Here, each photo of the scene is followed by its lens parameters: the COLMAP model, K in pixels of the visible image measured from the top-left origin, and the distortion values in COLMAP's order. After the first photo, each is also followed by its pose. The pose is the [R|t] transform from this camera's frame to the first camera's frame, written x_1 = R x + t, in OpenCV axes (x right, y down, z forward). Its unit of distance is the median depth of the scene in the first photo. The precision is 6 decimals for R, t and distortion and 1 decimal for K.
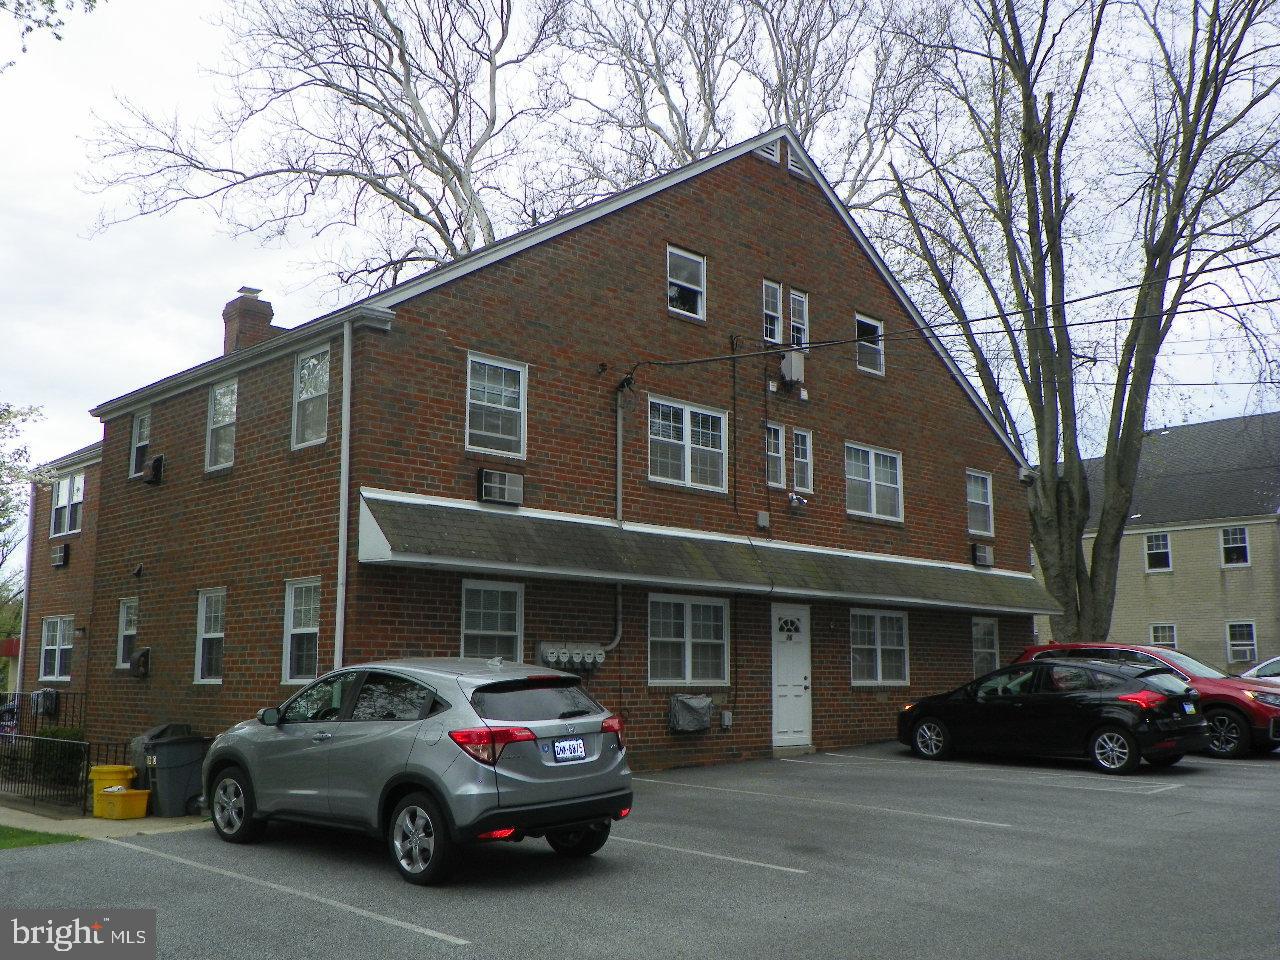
lens RADIAL K [[1235.1, 0, 640.0], [0, 1235.1, 480.0], [0, 0, 1]] dist [-0.029982, 0.003677]
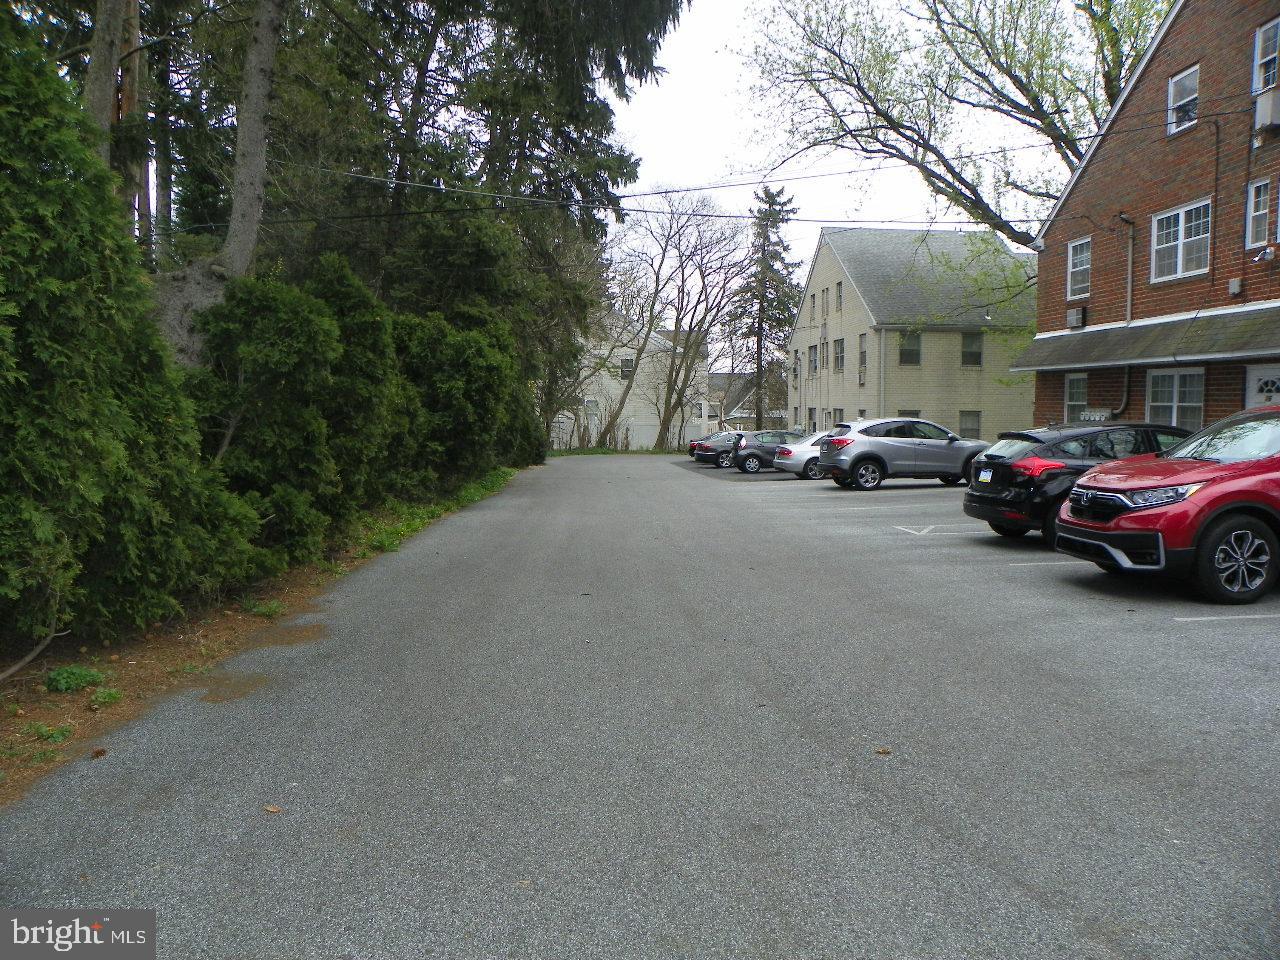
lens RADIAL K [[967.8, 0, 640.0], [0, 967.8, 480.0], [0, 0, 1]] dist [-0.153077, 0.102505]
pose [[-0.664774, 0.039076, -0.746022, 1.021472], [0.092672, 0.995231, -0.030450, 0.172438], [0.741275, -0.089378, -0.665224, 1.140269]]
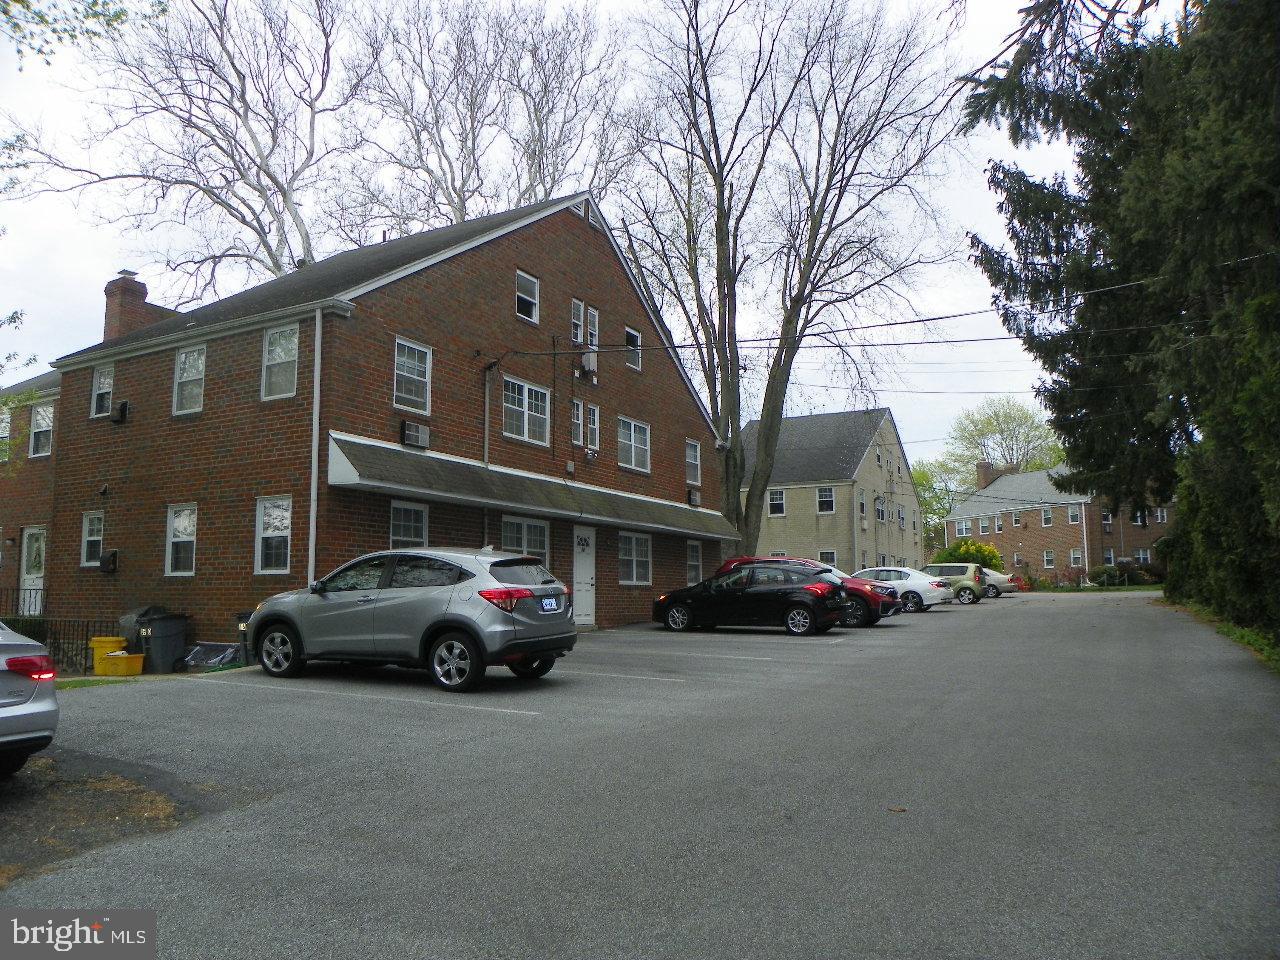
lens RADIAL K [[967.8, 0, 640.0], [0, 967.8, 480.0], [0, 0, 1]] dist [-0.153077, 0.102505]
pose [[0.952352, 0.029943, 0.303528, -0.162687], [-0.039908, 0.998847, 0.026679, 0.014374], [-0.302379, -0.037521, 0.952449, -0.086308]]
